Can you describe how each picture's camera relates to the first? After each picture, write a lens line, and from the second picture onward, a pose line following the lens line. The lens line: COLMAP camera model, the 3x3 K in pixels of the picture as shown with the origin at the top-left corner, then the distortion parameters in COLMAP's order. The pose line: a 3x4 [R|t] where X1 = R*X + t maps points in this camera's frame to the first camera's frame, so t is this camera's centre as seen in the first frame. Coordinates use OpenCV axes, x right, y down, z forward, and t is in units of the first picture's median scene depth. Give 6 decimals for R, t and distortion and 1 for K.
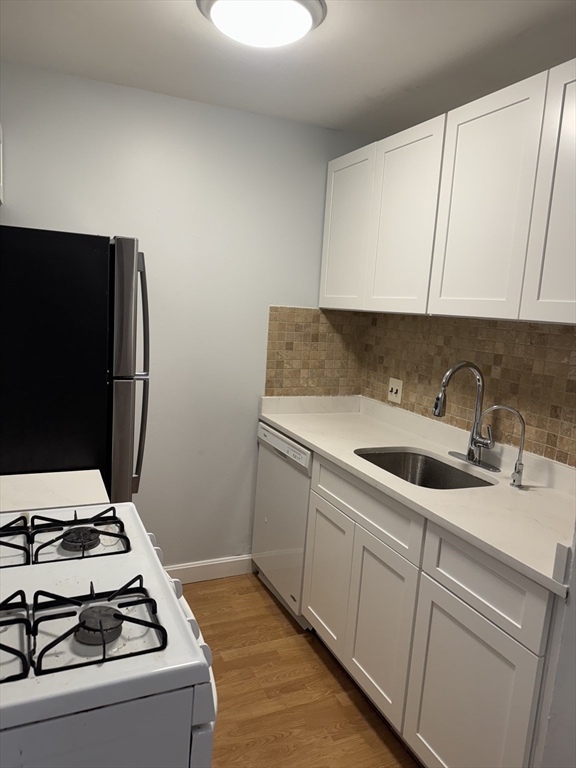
lens RADIAL K [[545.9, 0, 289.1], [0, 545.9, 365.6], [0, 0, 1]] dist [-0.002247, -0.001098]
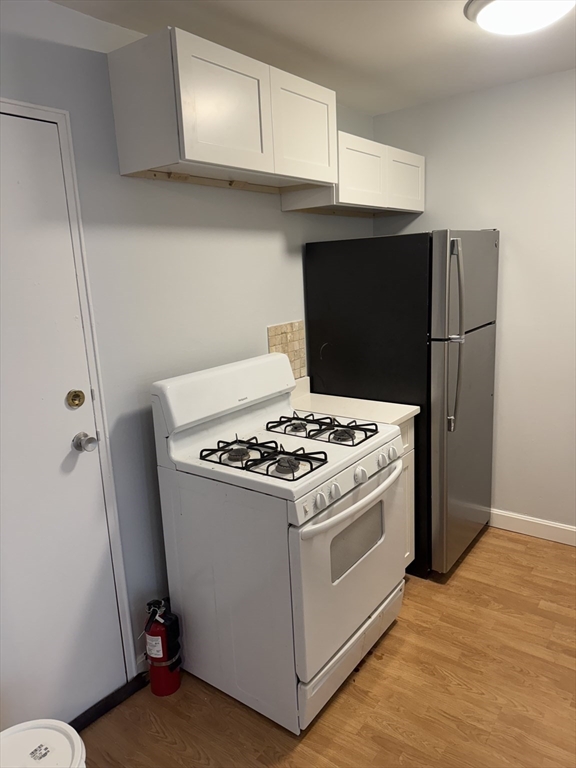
lens RADIAL K [[541.5, 0, 288.0], [0, 541.5, 384.0], [0, 0, 1]] dist [0.118325, -0.105529]
pose [[0.464546, 0.093220, -0.880629, 0.704892], [-0.018265, 0.995241, 0.095717, 0.009449], [0.885360, -0.028380, 0.464038, 0.079338]]
